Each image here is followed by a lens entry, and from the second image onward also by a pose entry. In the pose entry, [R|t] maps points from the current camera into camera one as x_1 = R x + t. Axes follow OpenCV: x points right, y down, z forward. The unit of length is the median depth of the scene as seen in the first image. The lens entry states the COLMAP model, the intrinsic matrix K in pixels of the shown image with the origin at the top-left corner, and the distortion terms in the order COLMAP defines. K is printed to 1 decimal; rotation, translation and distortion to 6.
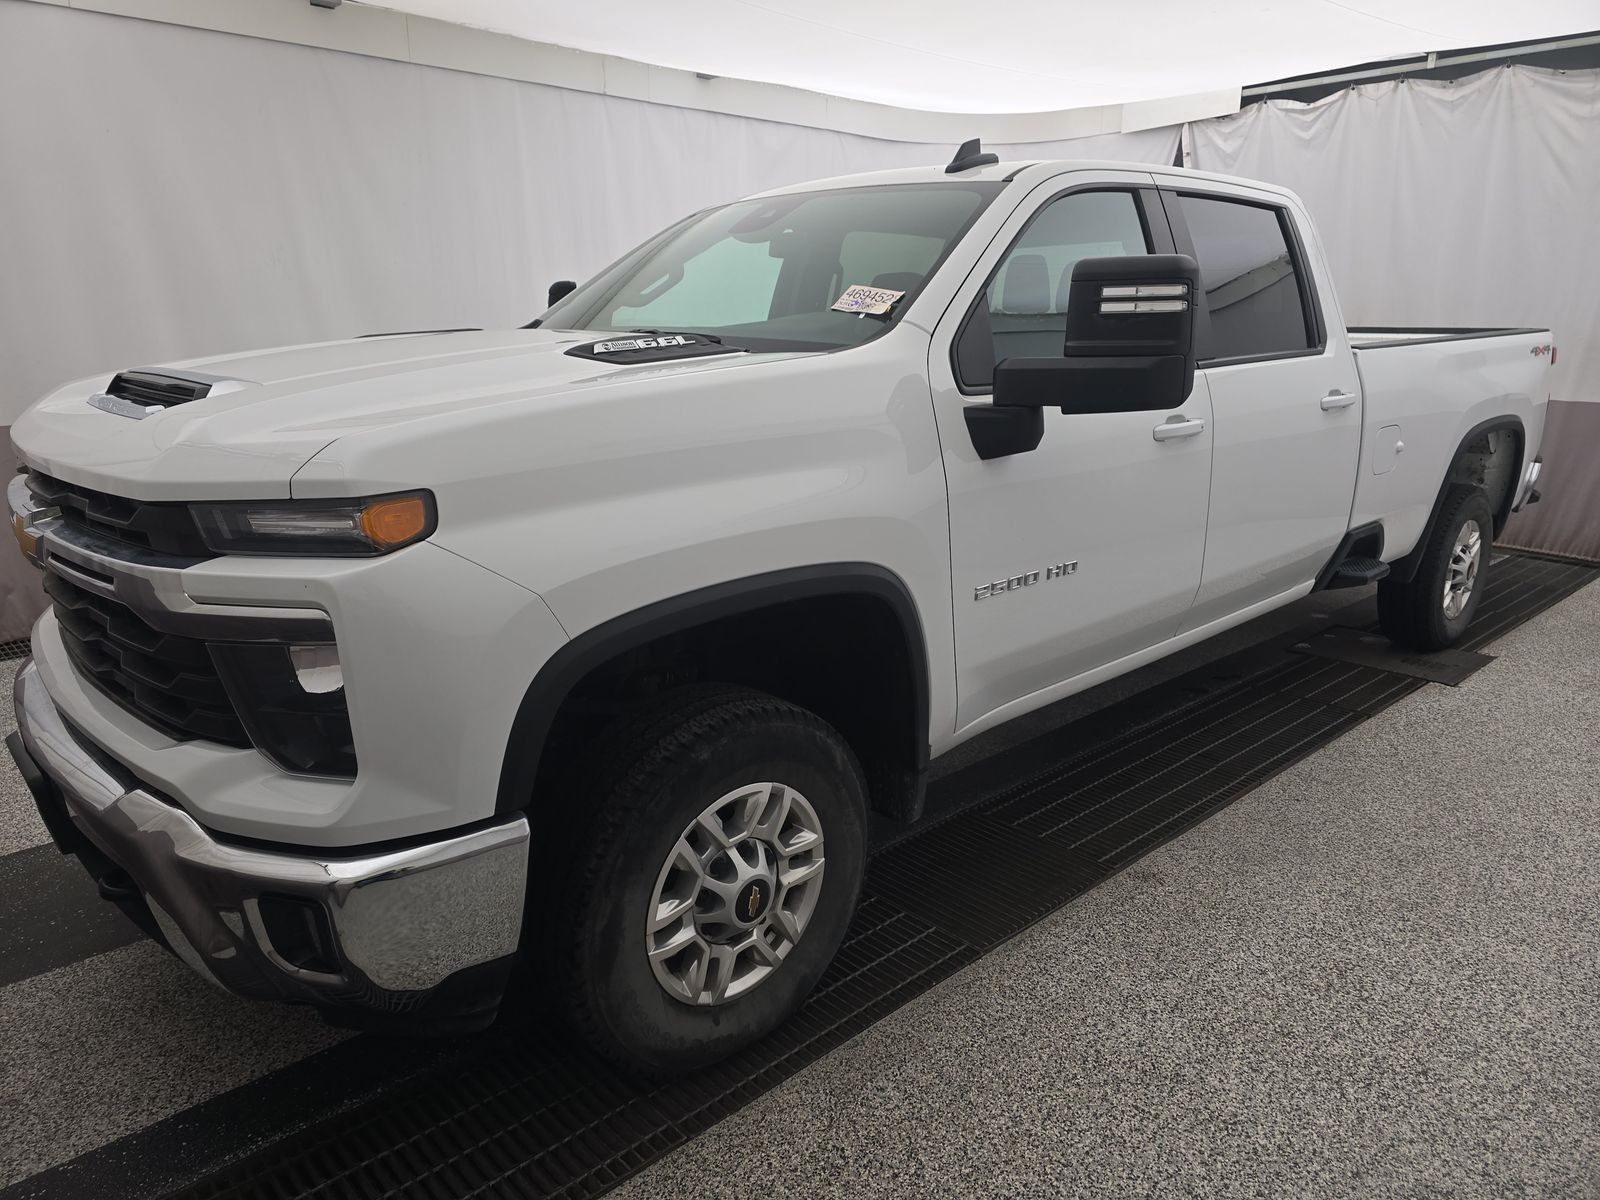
lens RADIAL K [[1079.0, 0, 787.4], [0, 1079.0, 584.4], [0, 0, 1]] dist [0.006092, -0.001081]
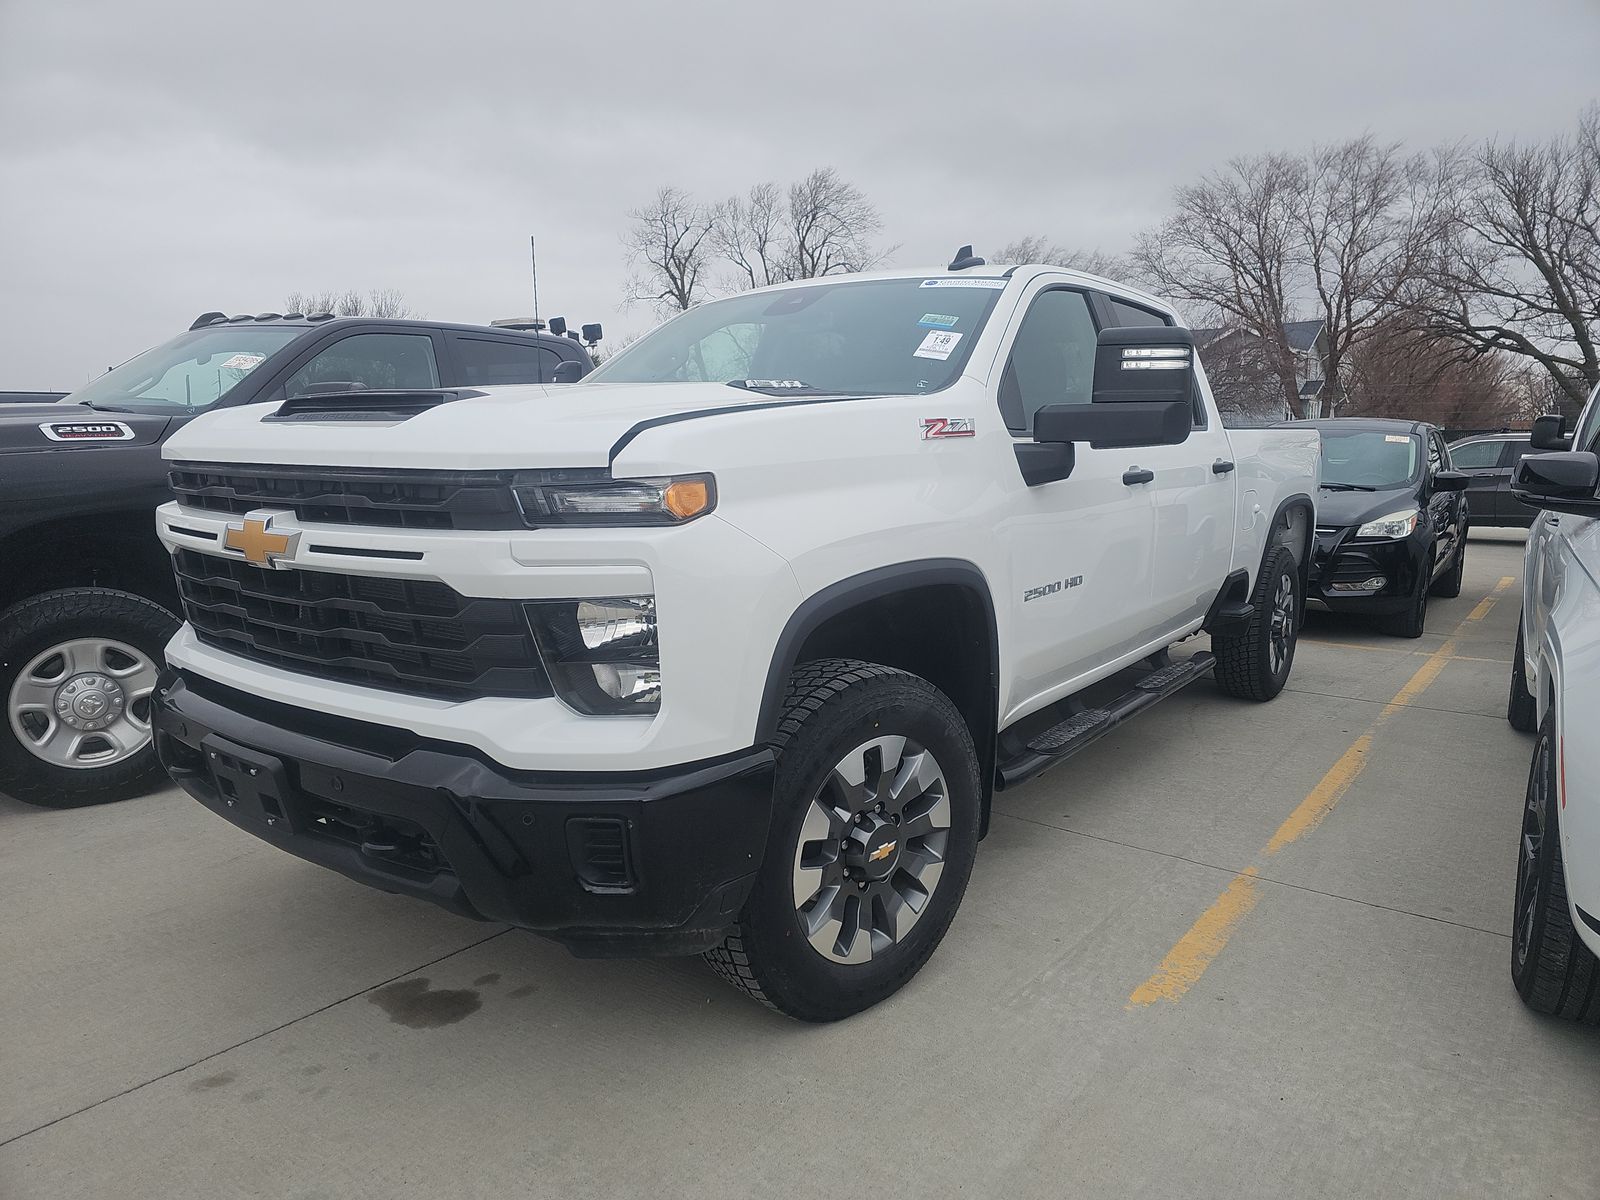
lens RADIAL K [[1057.8, 0, 795.0], [0, 1057.8, 601.8], [0, 0, 1]] dist [0.005460, -0.009114]
pose [[0.979000, -0.021885, 0.202683, -0.365922], [0.041291, 0.994901, -0.092015, 0.130259], [-0.199636, 0.098452, 0.974912, -0.138771]]
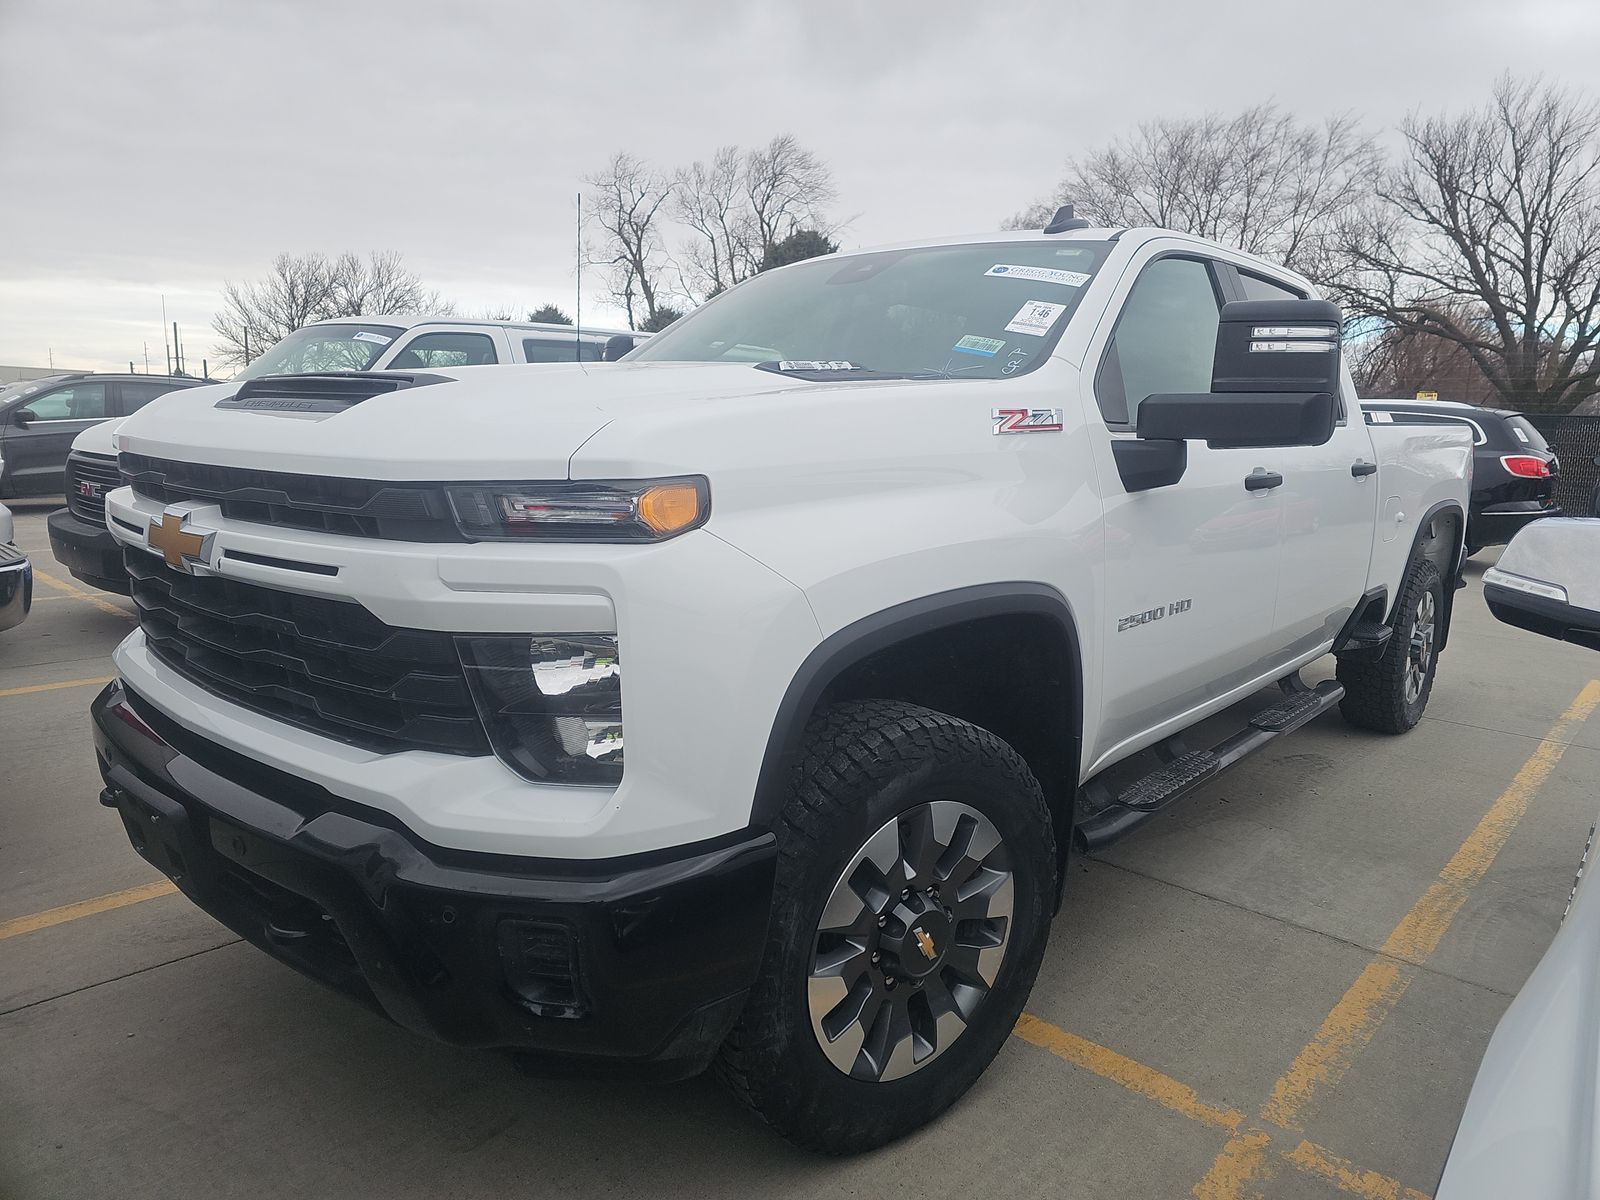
lens RADIAL K [[1057.8, 0, 815.8], [0, 1057.8, 588.2], [0, 0, 1]] dist [0.005460, -0.009114]
pose [[0.991928, 0.009904, 0.126415, -0.264110], [0.001443, 0.995999, -0.089352, 0.071577], [-0.126794, 0.088813, 0.987945, 0.052727]]
